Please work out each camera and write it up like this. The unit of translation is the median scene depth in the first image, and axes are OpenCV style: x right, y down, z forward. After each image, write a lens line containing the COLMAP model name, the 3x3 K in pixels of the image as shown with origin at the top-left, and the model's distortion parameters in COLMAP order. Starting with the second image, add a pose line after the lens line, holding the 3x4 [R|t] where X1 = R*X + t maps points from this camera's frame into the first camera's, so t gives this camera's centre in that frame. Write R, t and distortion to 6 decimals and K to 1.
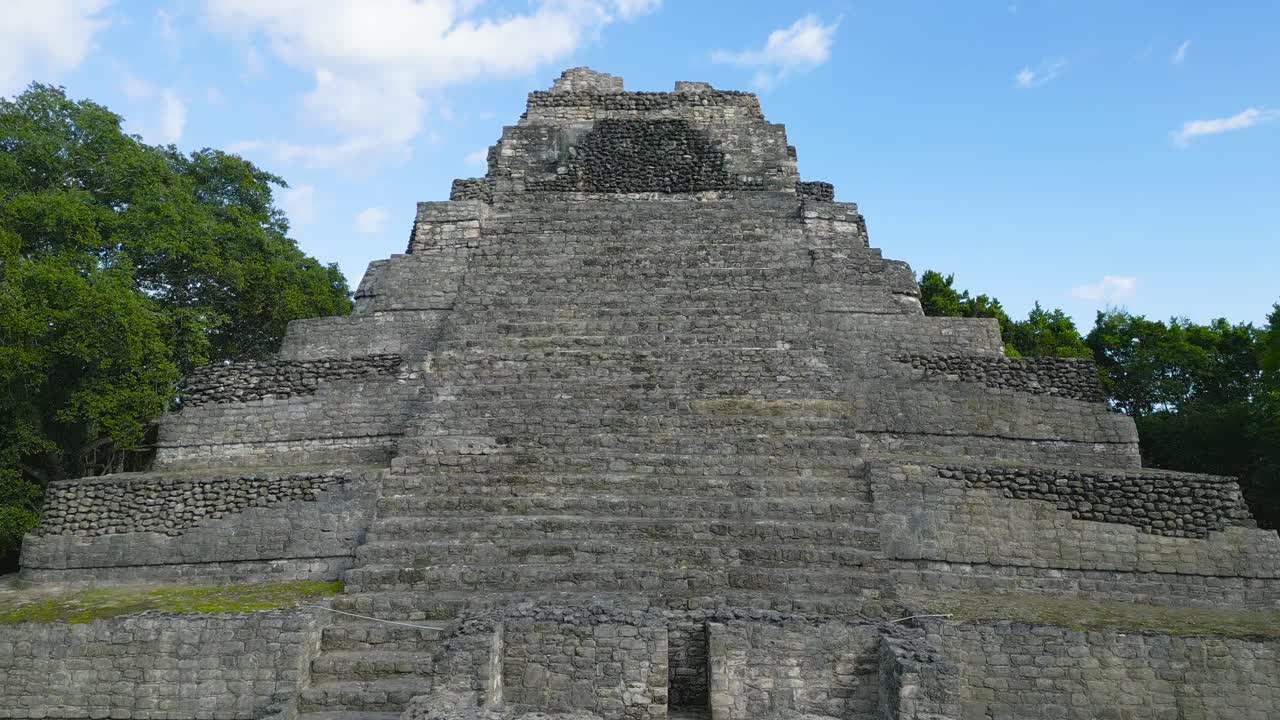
lens RADIAL K [[944.2, 0, 640.0], [0, 944.2, 360.0], [0, 0, 1]] dist [0.091961, -0.102606]
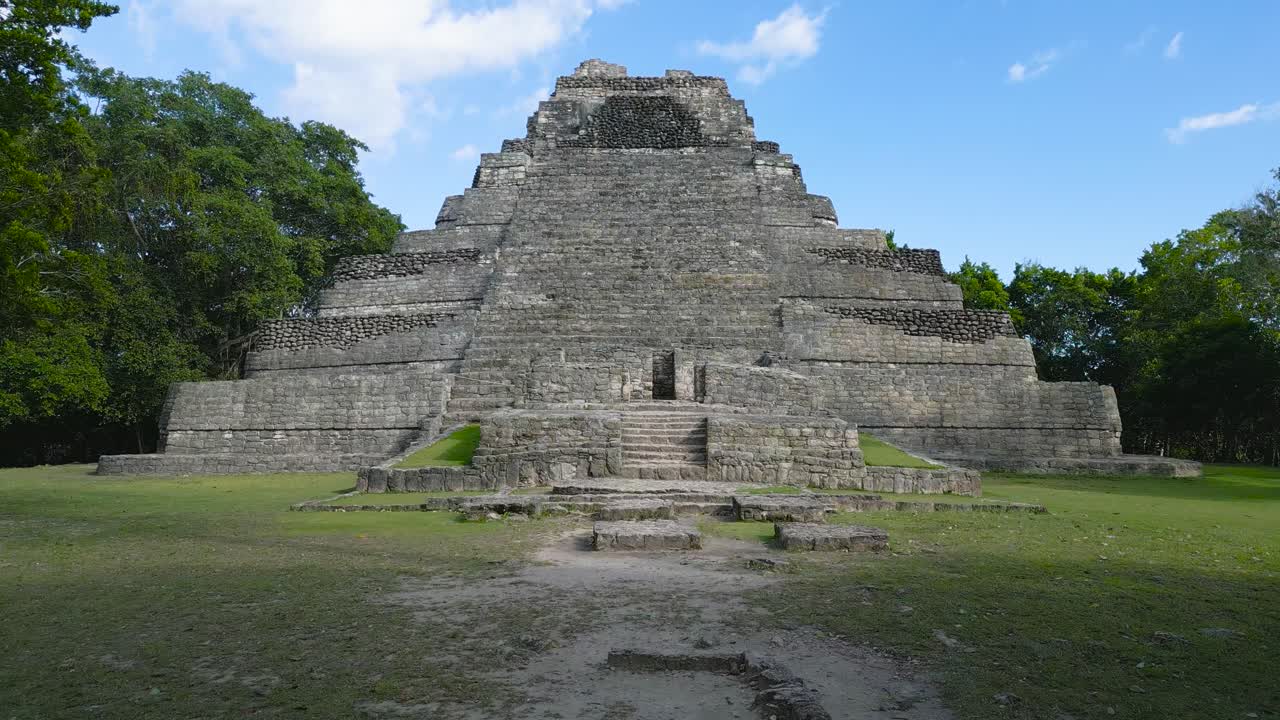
lens RADIAL K [[936.0, 0, 640.0], [0, 936.0, 360.0], [0, 0, 1]] dist [0.130901, -0.207092]
pose [[0.999999, 0.001331, 0.000173, 0.002159], [-0.001331, 0.999998, 0.001241, 0.167068], [-0.000171, -0.001241, 0.999999, -0.483597]]
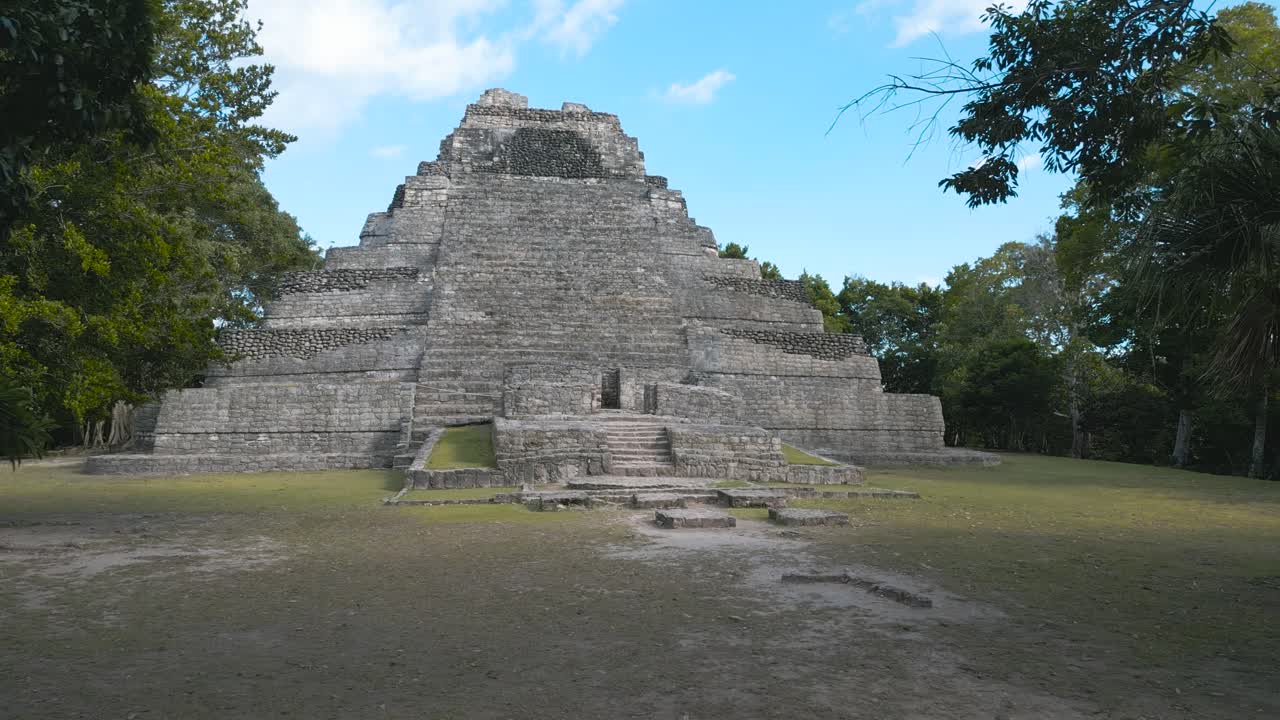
lens RADIAL K [[936.0, 0, 640.0], [0, 936.0, 360.0], [0, 0, 1]] dist [0.130901, -0.207092]
pose [[0.982268, 0.012069, 0.187096, -0.173653], [-0.015835, 0.999701, 0.018648, 0.120224], [-0.186815, -0.021280, 0.982165, -0.715525]]
